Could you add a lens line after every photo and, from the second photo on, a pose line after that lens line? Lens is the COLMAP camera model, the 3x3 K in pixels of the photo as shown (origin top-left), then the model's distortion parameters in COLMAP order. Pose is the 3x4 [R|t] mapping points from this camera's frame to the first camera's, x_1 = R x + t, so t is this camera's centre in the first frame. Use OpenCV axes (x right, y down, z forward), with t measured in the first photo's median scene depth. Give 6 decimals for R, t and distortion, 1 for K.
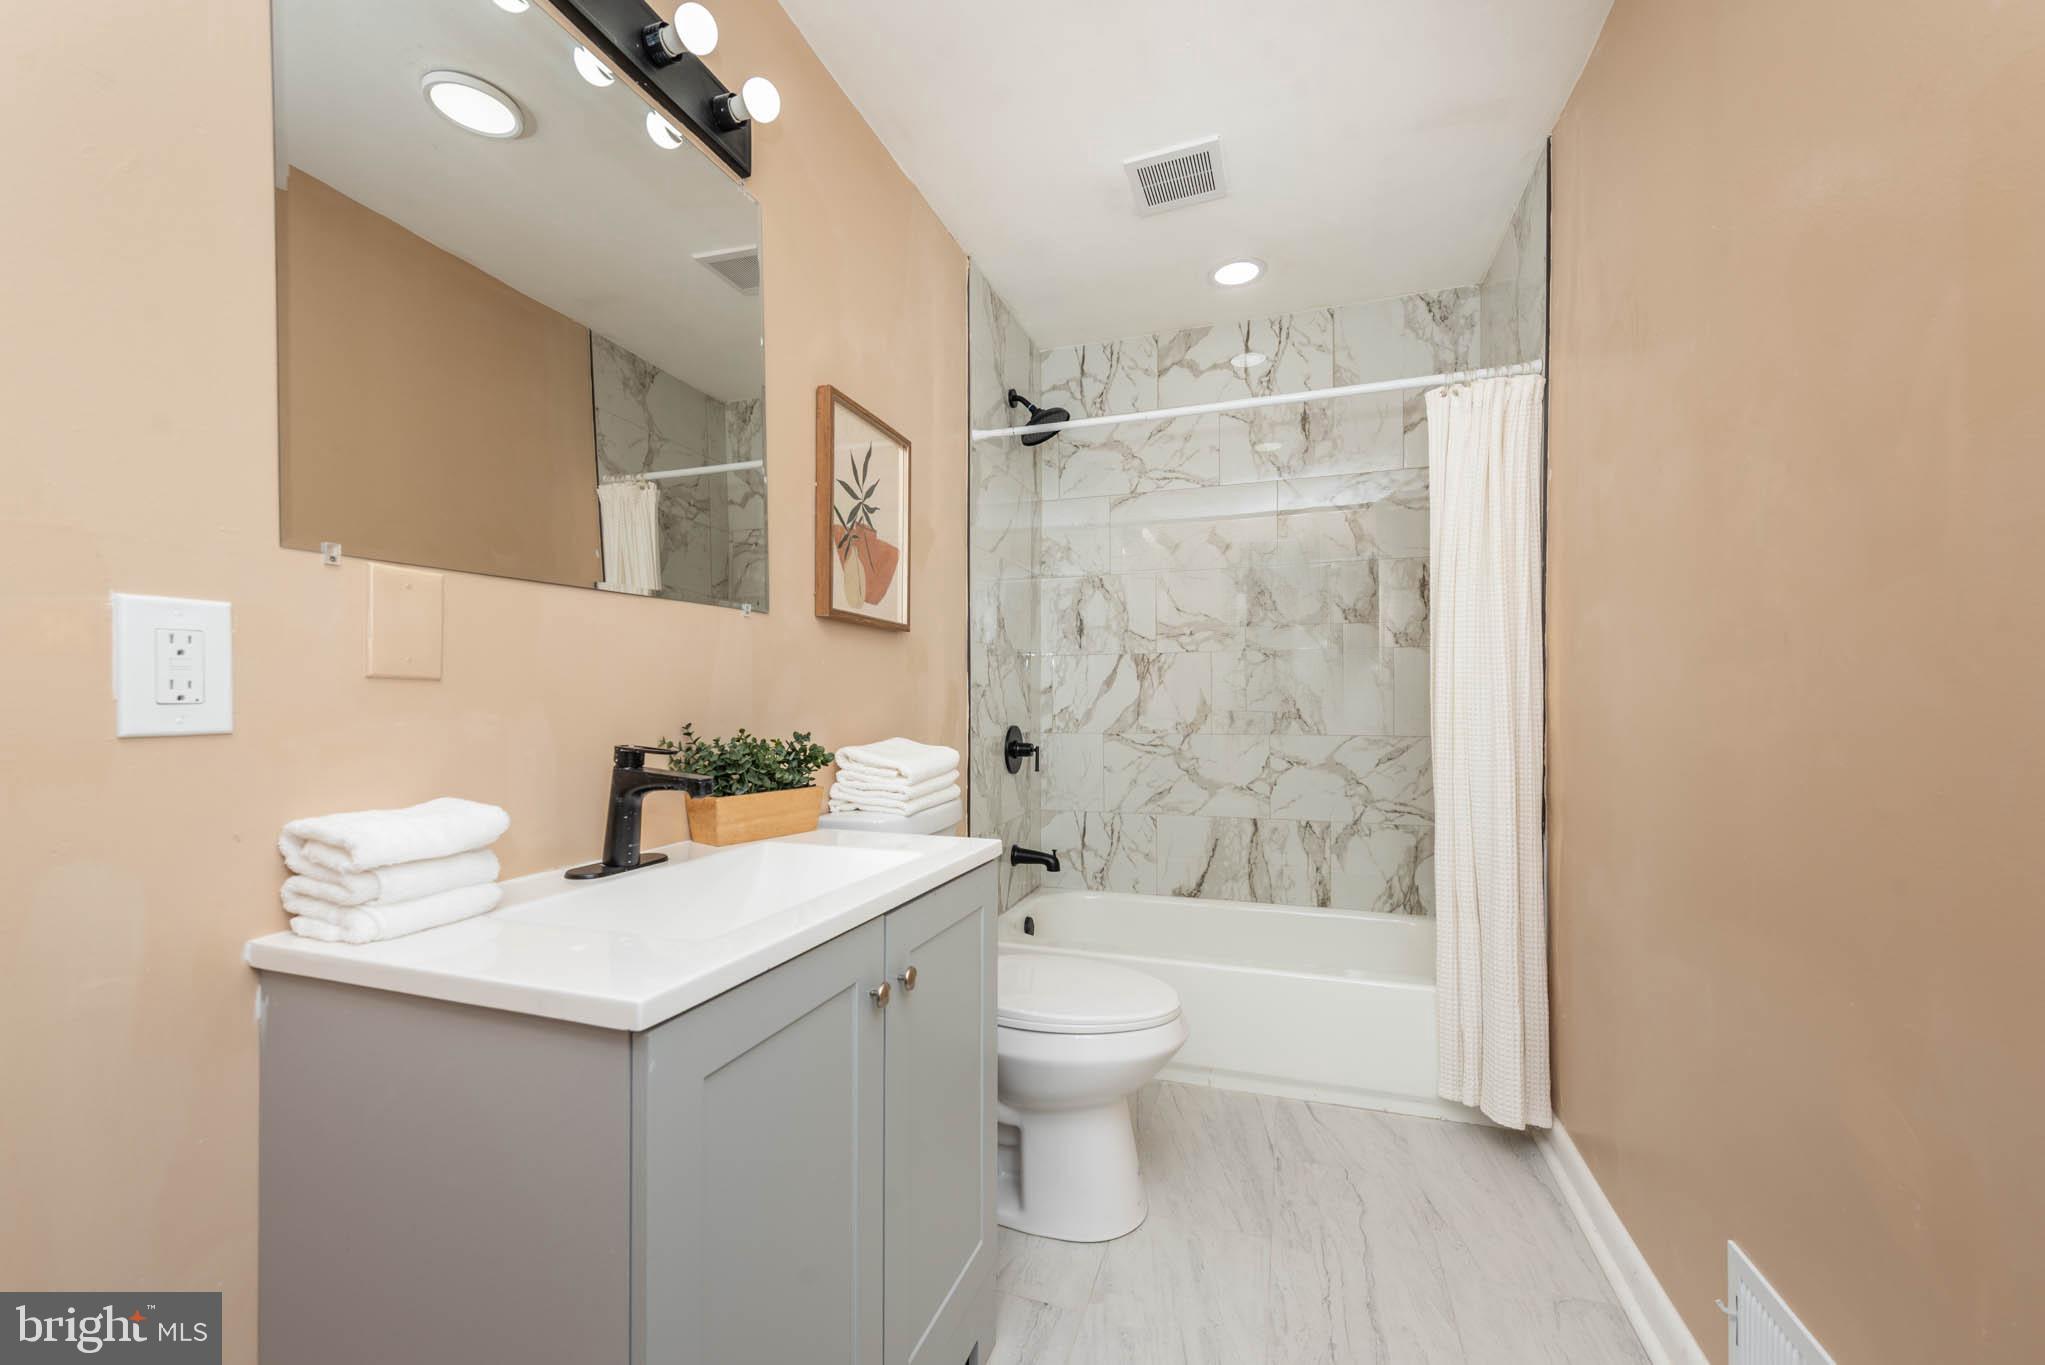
lens RADIAL K [[800.7, 0, 1002.6], [0, 800.7, 696.5], [0, 0, 1]] dist [0.013327, -0.000287]
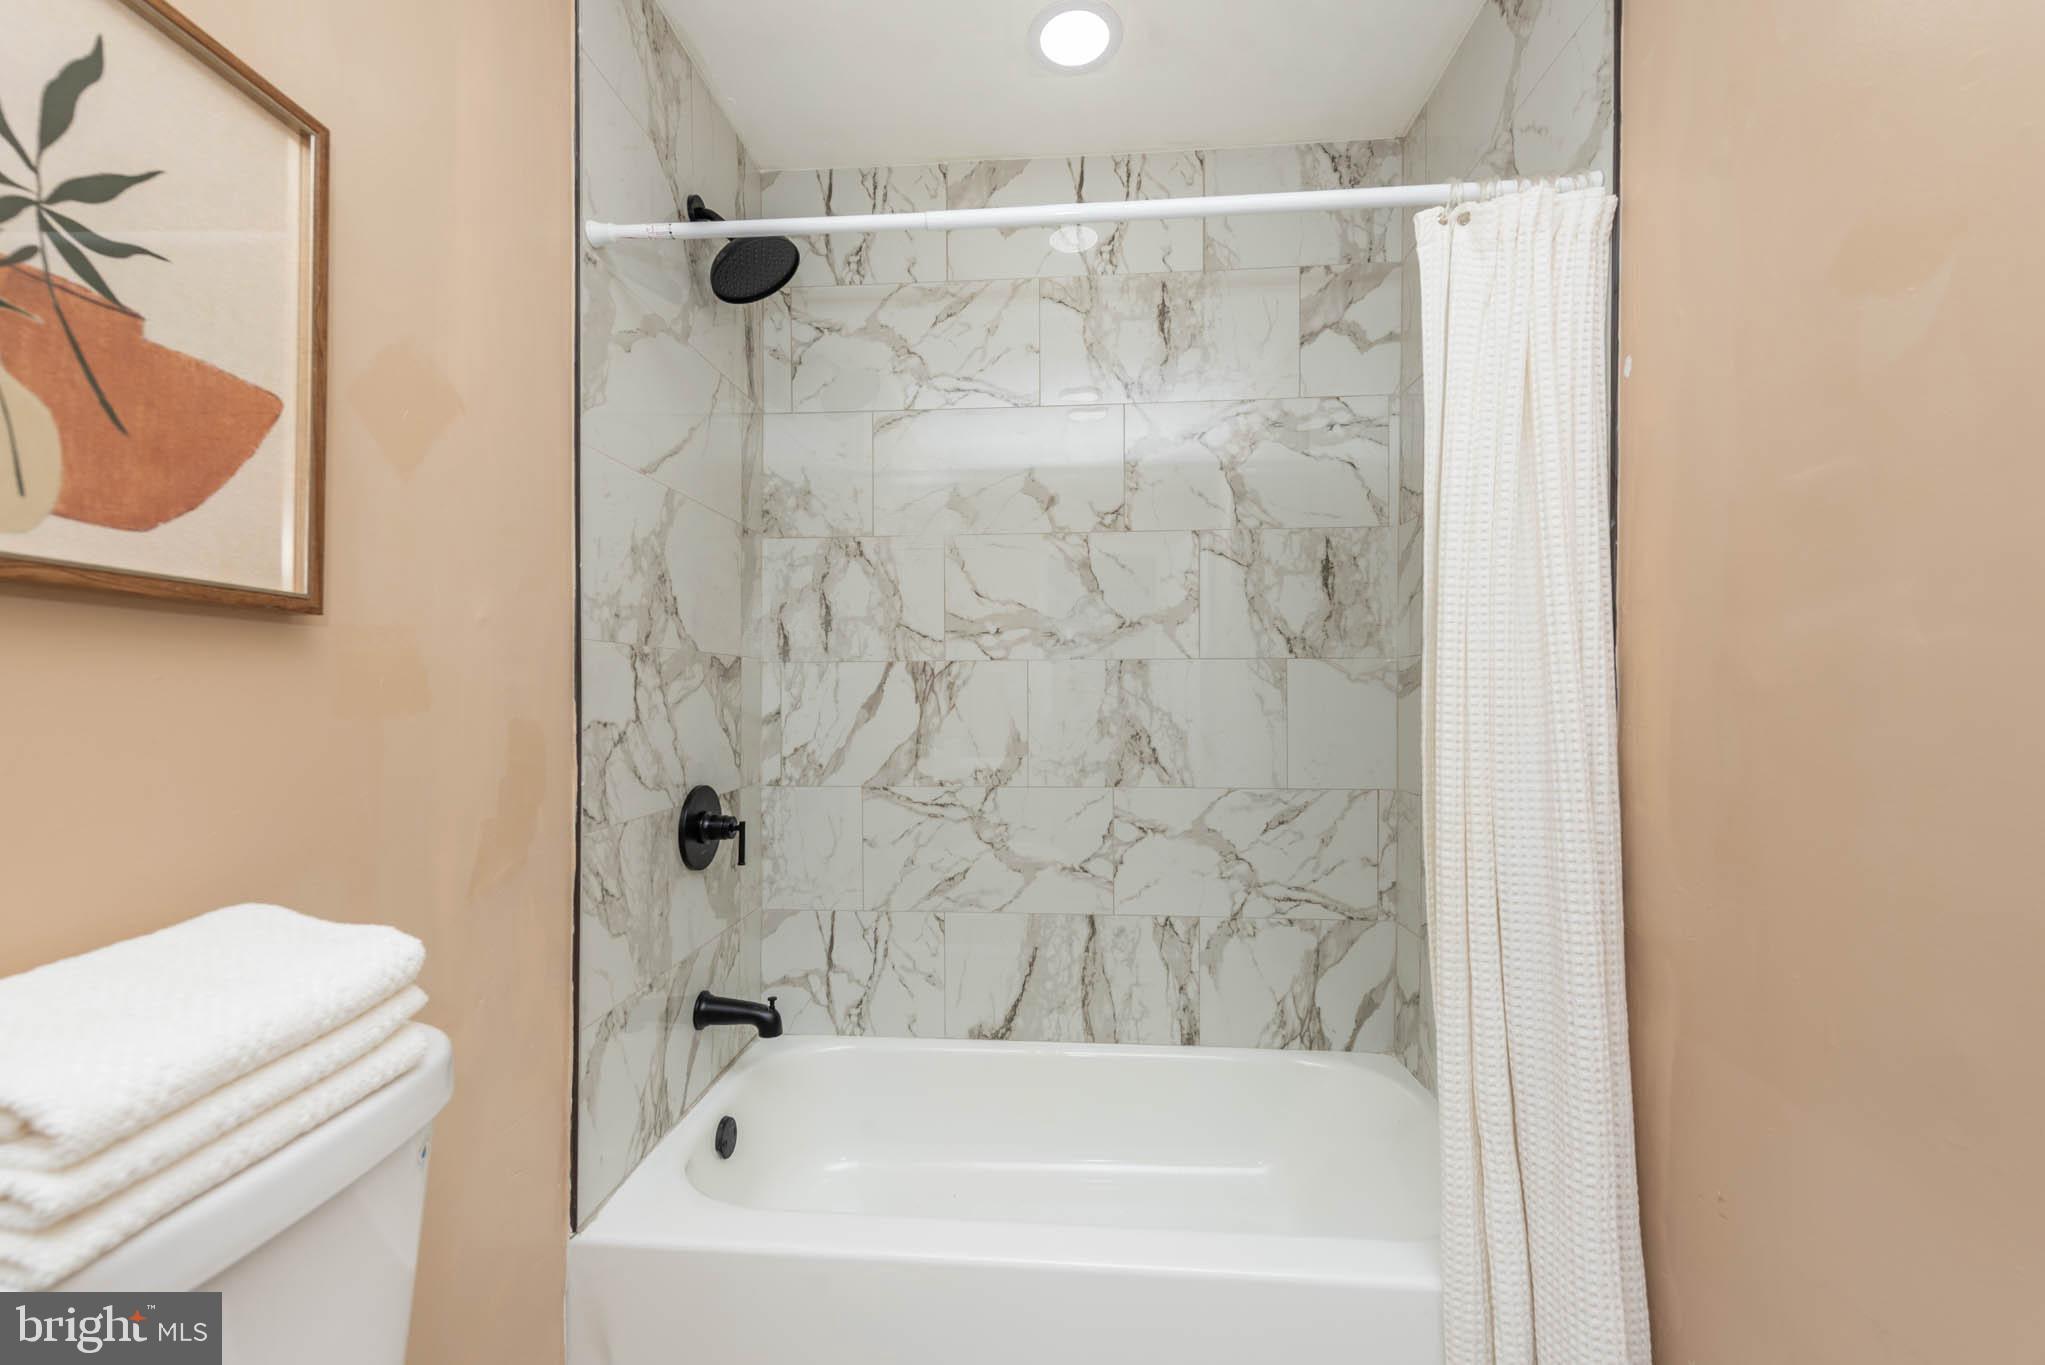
lens RADIAL K [[800.7, 0, 1002.6], [0, 800.7, 696.5], [0, 0, 1]] dist [0.013327, -0.000287]
pose [[0.965907, -0.000274, 0.258890, 0.073857], [-0.001606, 0.999974, 0.007051, -0.031758], [-0.258885, -0.007226, 0.965881, 0.385227]]
